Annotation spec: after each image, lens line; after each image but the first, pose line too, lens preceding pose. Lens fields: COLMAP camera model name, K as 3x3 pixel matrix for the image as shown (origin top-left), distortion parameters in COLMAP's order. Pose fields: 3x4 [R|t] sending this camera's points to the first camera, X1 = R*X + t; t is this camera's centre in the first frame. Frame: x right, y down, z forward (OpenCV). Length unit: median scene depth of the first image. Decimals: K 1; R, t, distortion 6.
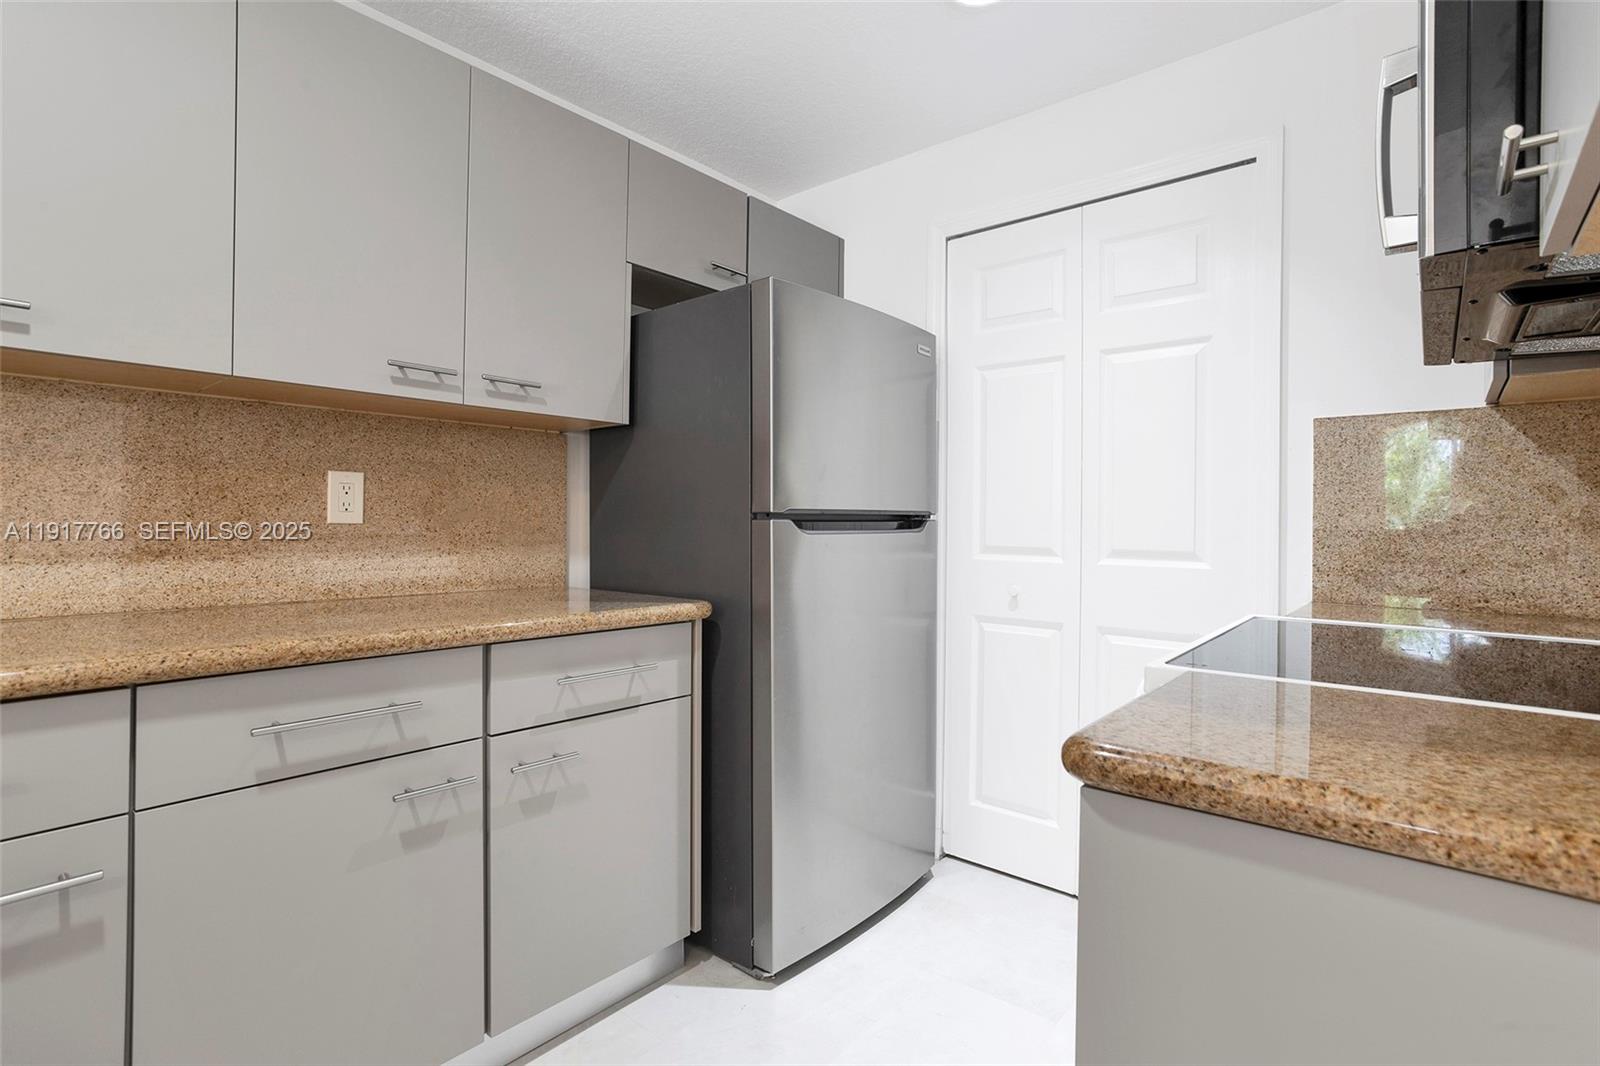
lens RADIAL K [[782.6, 0, 787.1], [0, 782.6, 523.9], [0, 0, 1]] dist [-0.061451, 0.042900]
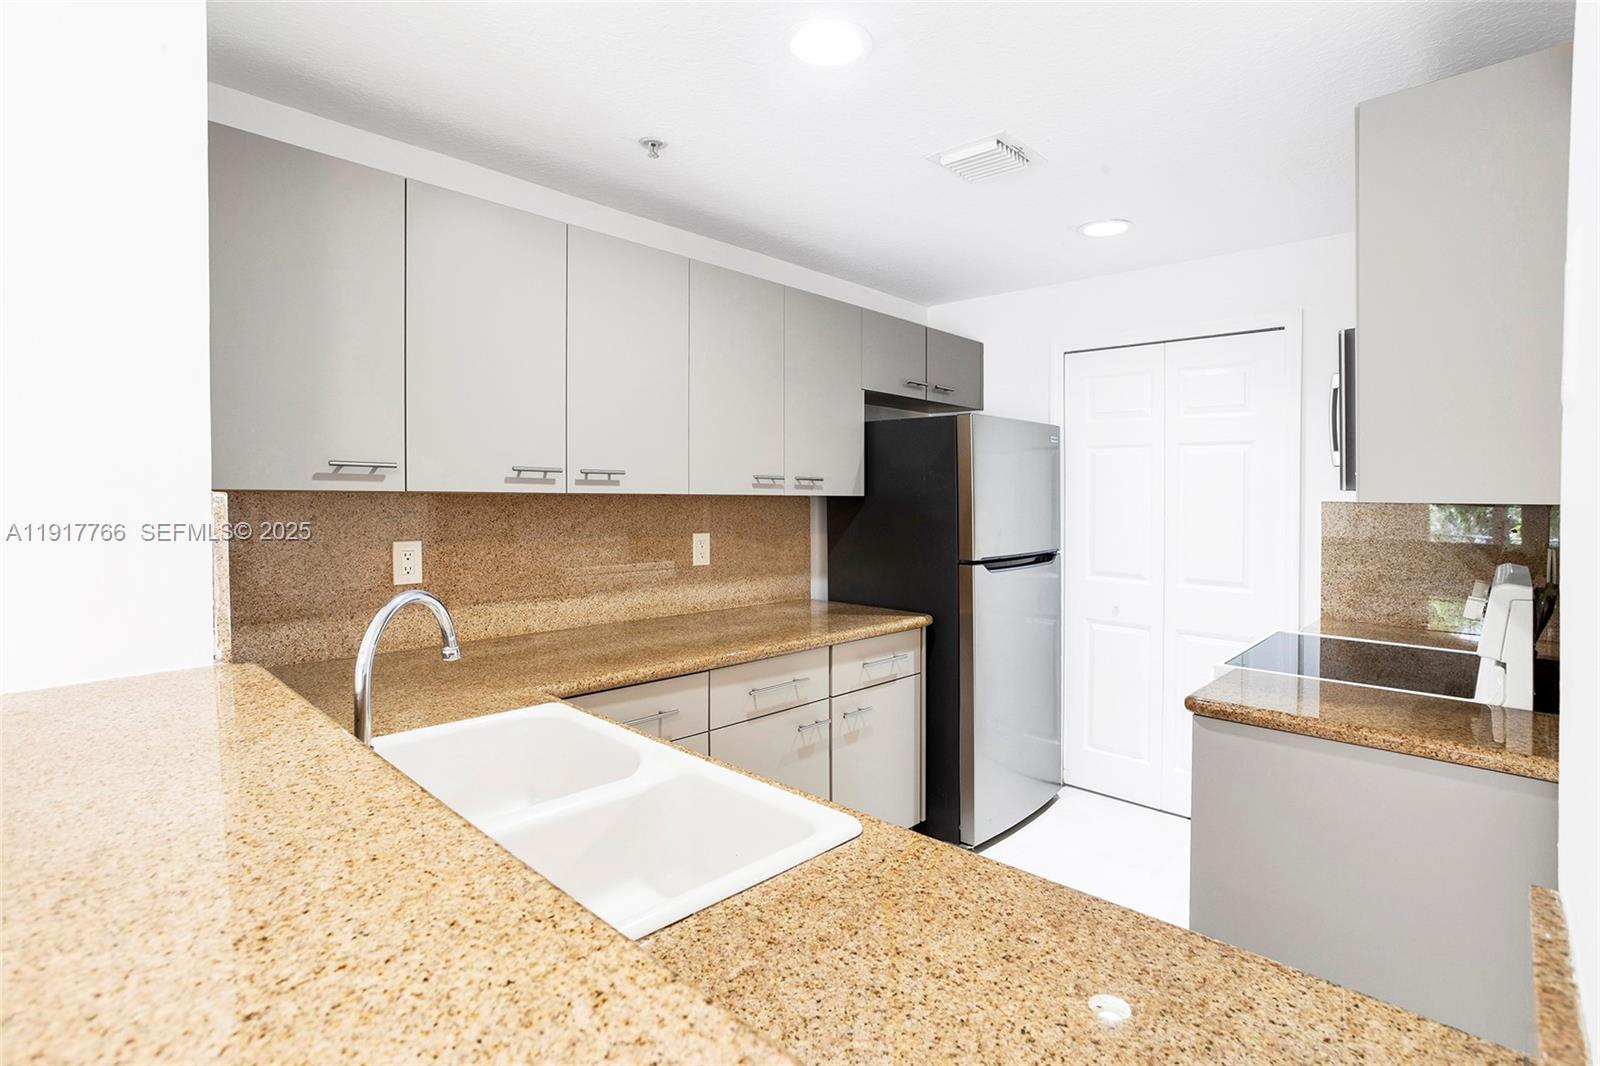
lens RADIAL K [[752.7, 0, 793.5], [0, 752.7, 500.4], [0, 0, 1]] dist [-0.029607, 0.000017]
pose [[0.997865, -0.001925, -0.065288, -0.287721], [0.001899, 0.999998, -0.000452, -0.139768], [0.065289, 0.000327, 0.997866, -0.576290]]
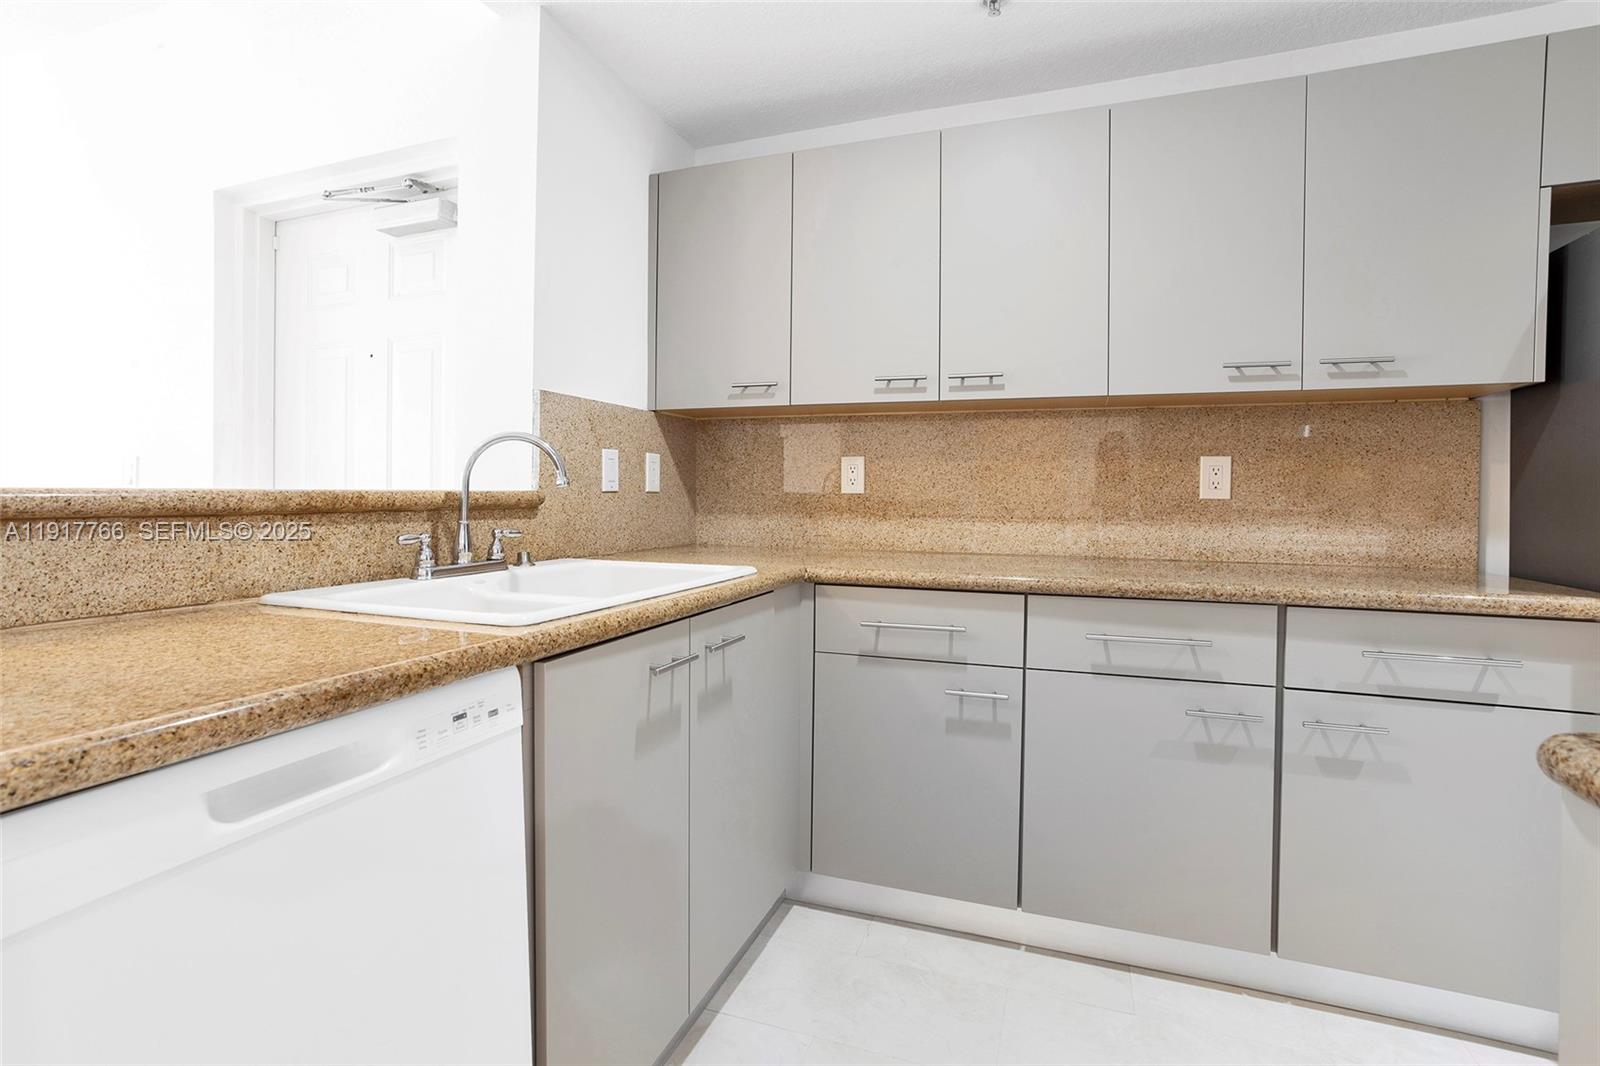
lens RADIAL K [[752.7, 0, 793.5], [0, 752.7, 500.4], [0, 0, 1]] dist [-0.029607, 0.000017]
pose [[0.368442, 0.003366, -0.929645, 0.281506], [-0.004398, 0.999989, 0.001877, 0.002277], [0.929640, 0.003397, 0.368452, -0.050239]]
